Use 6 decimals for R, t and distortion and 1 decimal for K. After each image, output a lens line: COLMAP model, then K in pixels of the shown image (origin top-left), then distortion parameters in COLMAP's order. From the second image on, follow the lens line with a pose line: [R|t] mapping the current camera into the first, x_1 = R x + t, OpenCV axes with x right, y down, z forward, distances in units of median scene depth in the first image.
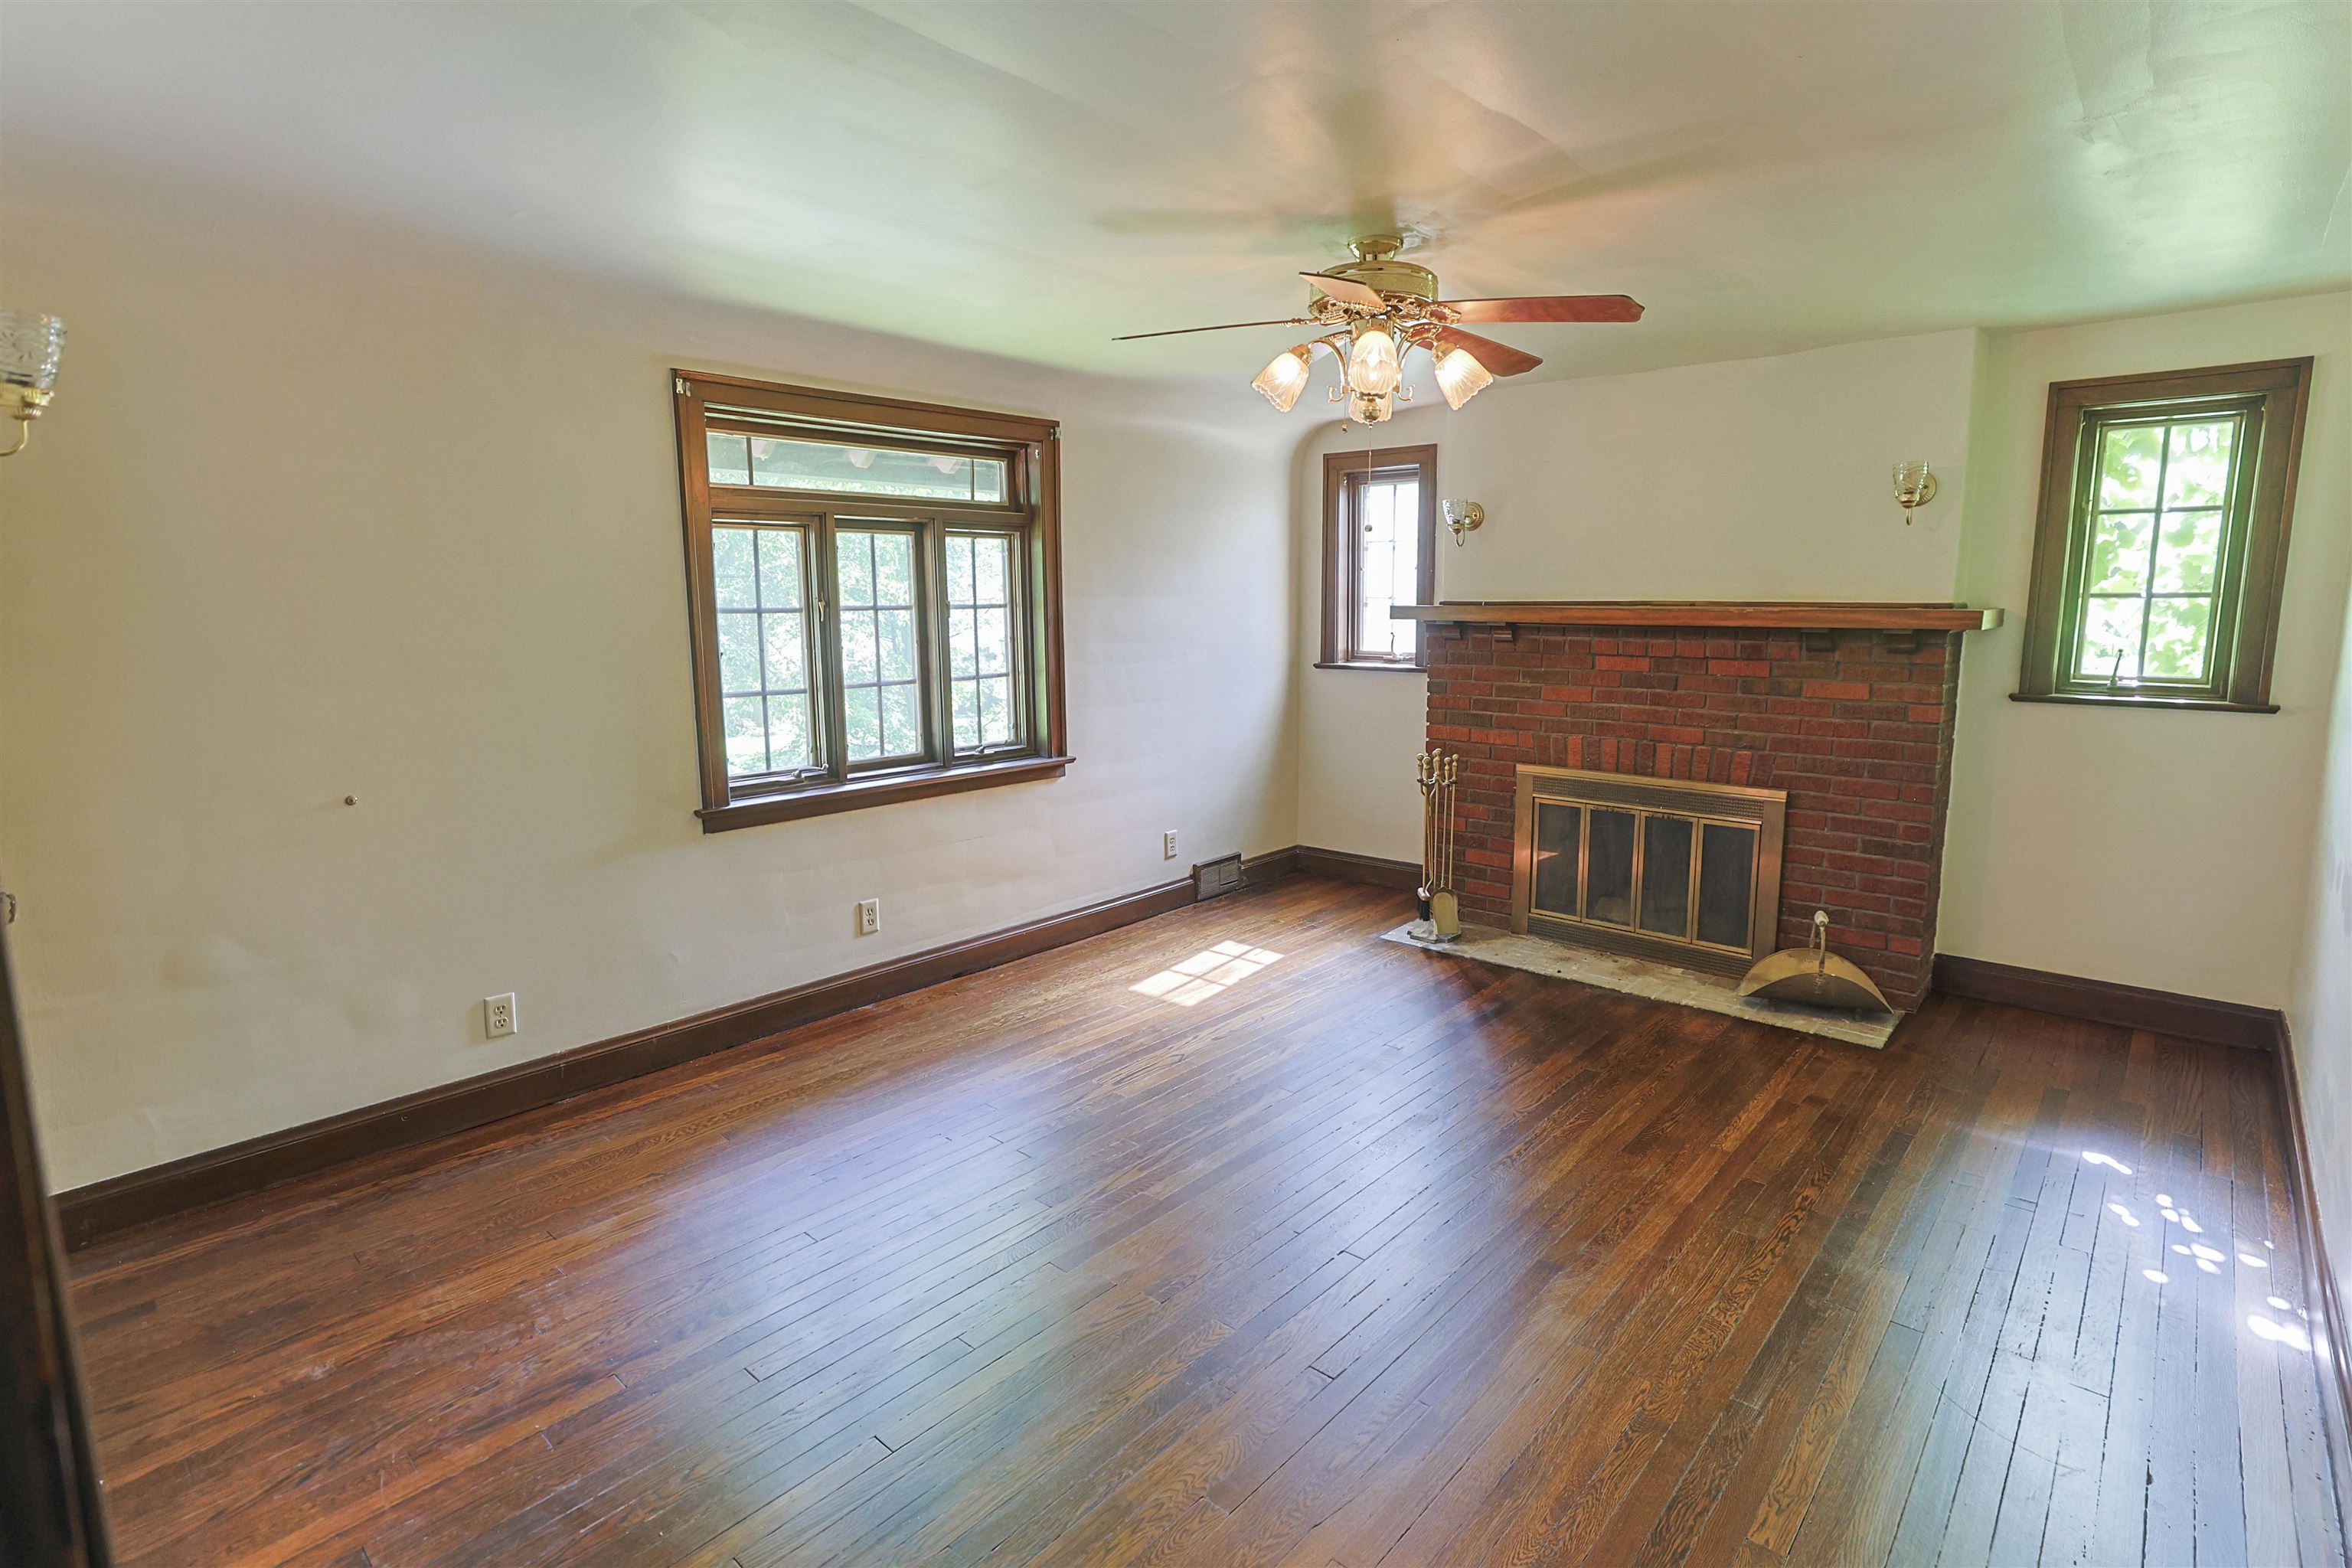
lens RADIAL K [[1135.1, 0, 1170.5], [0, 1135.1, 771.3], [0, 0, 1]] dist [-0.016221, 0.007323]
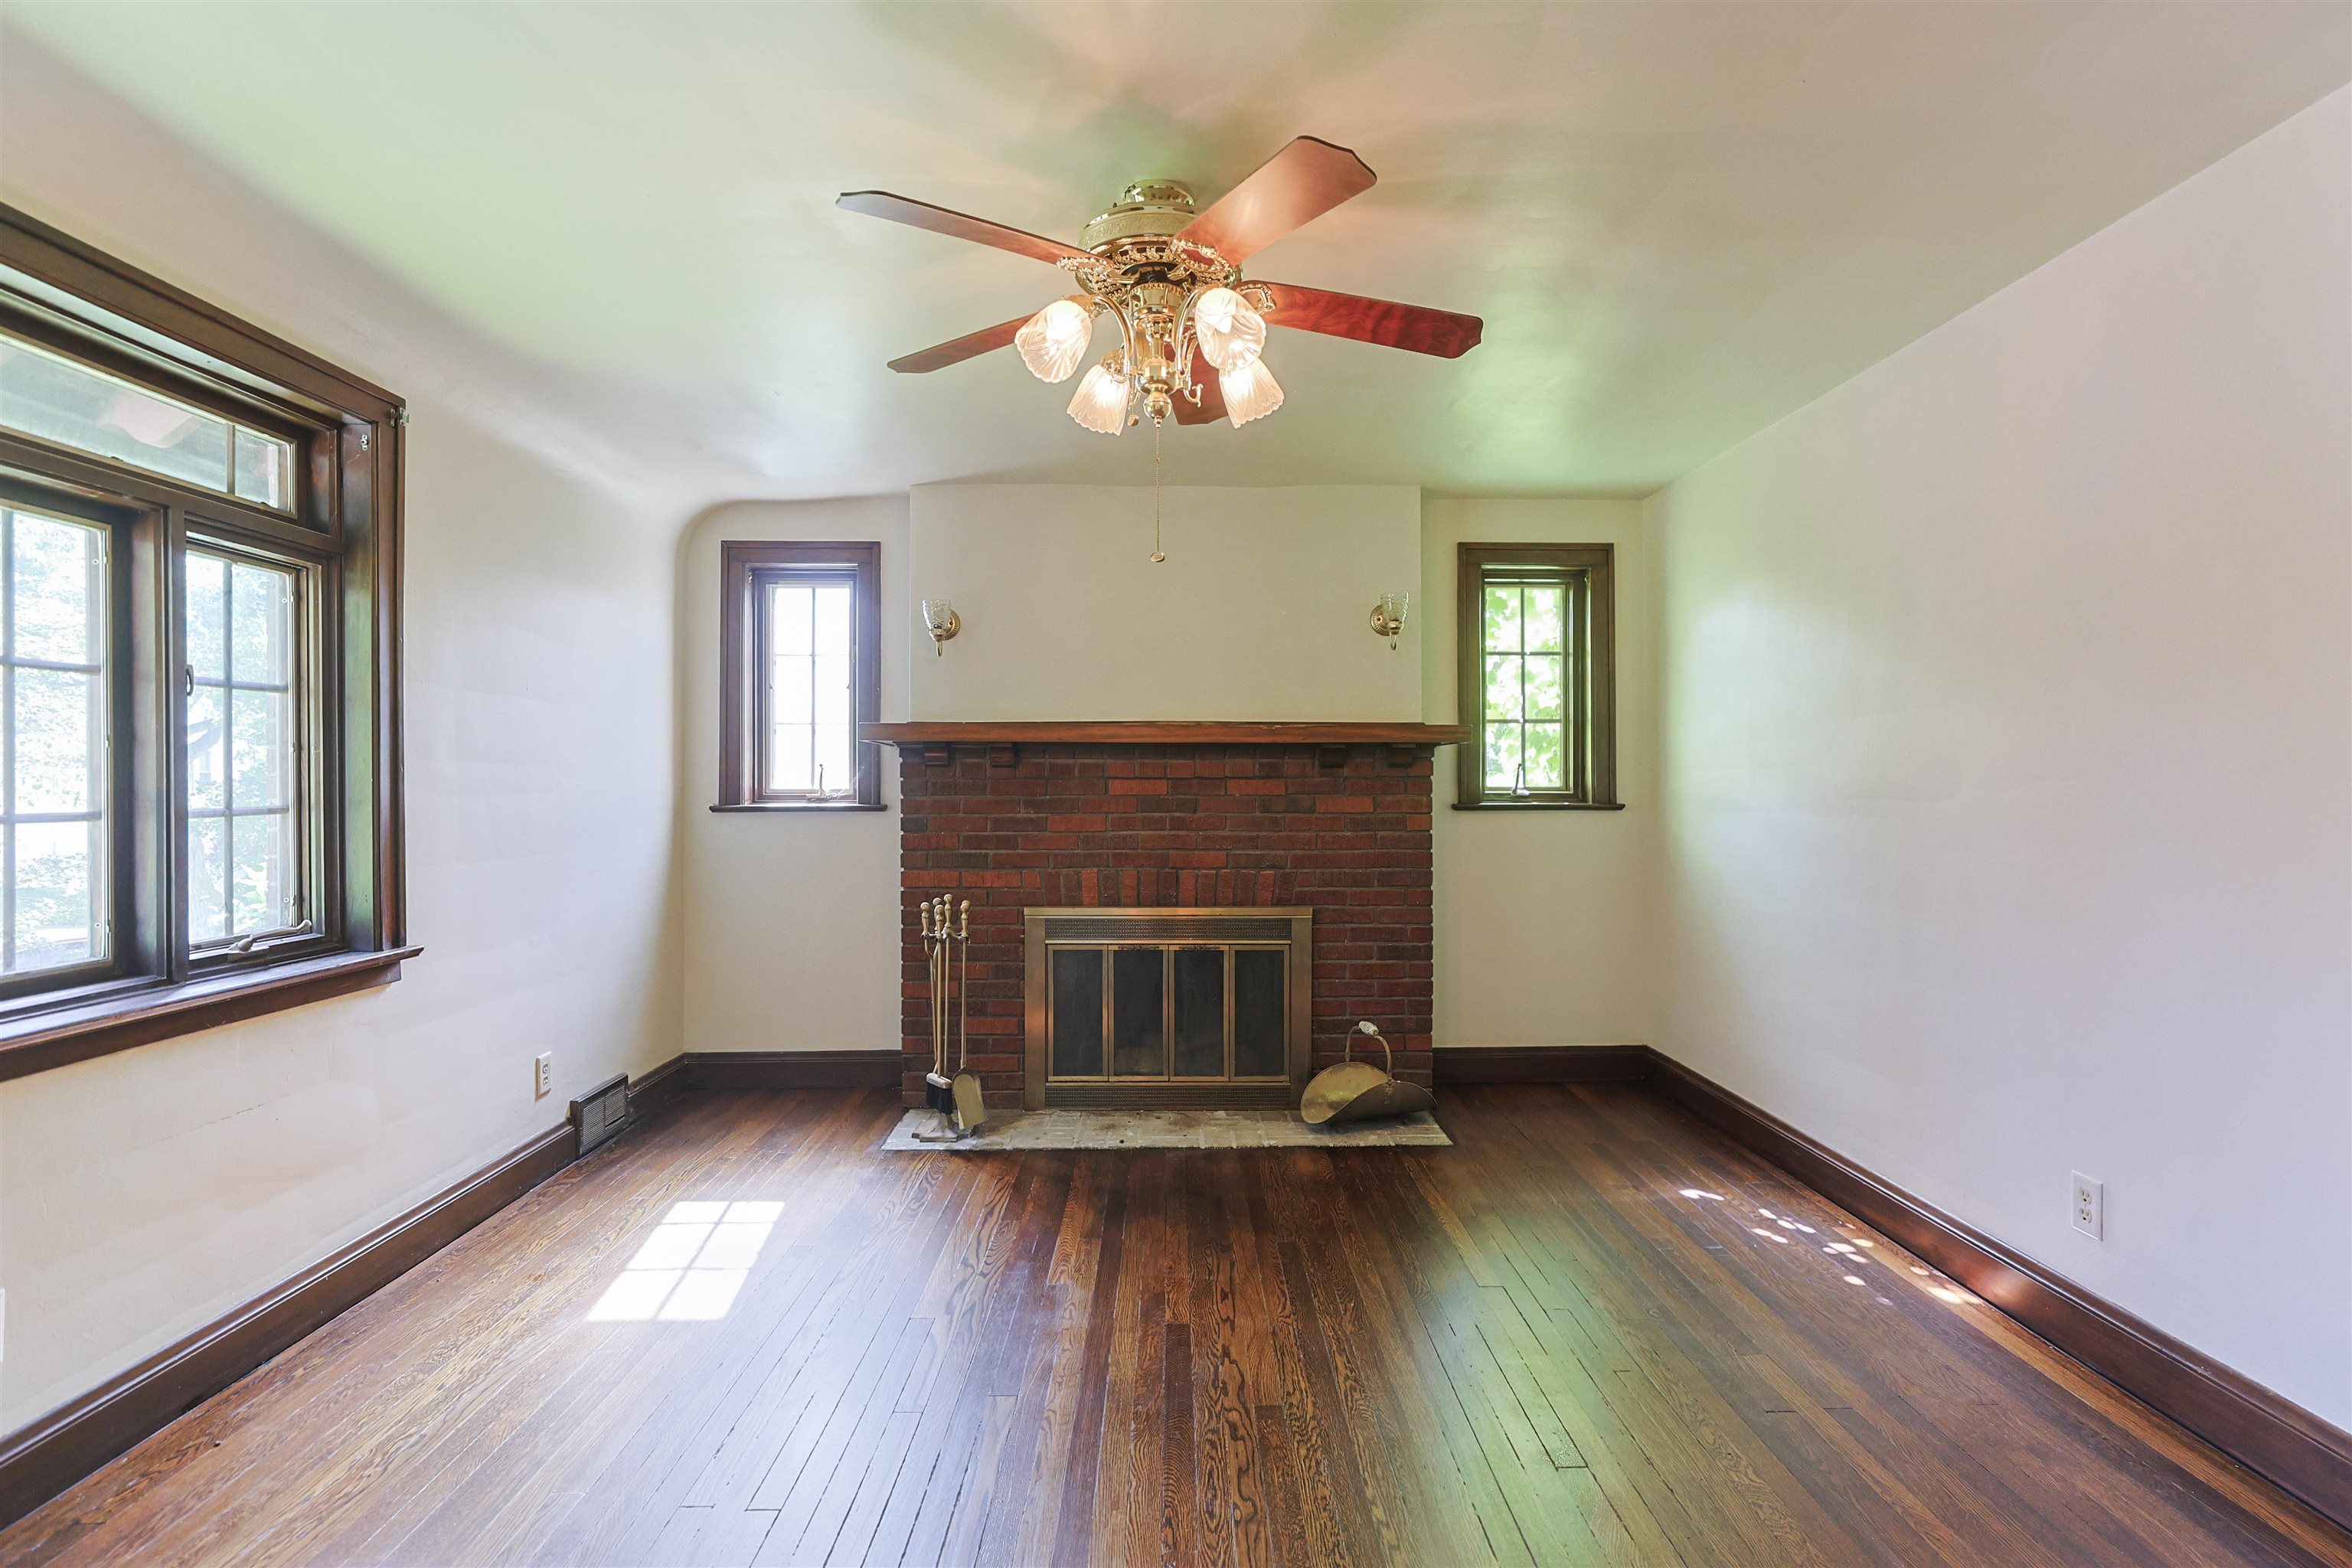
lens RADIAL K [[1135.1, 0, 1192.0], [0, 1135.1, 777.1], [0, 0, 1]] dist [-0.016221, 0.007323]
pose [[0.733743, 0.006370, 0.679397, -0.201540], [0.101275, 0.987759, -0.118637, 0.011674], [-0.671837, 0.155855, 0.724116, 0.301166]]
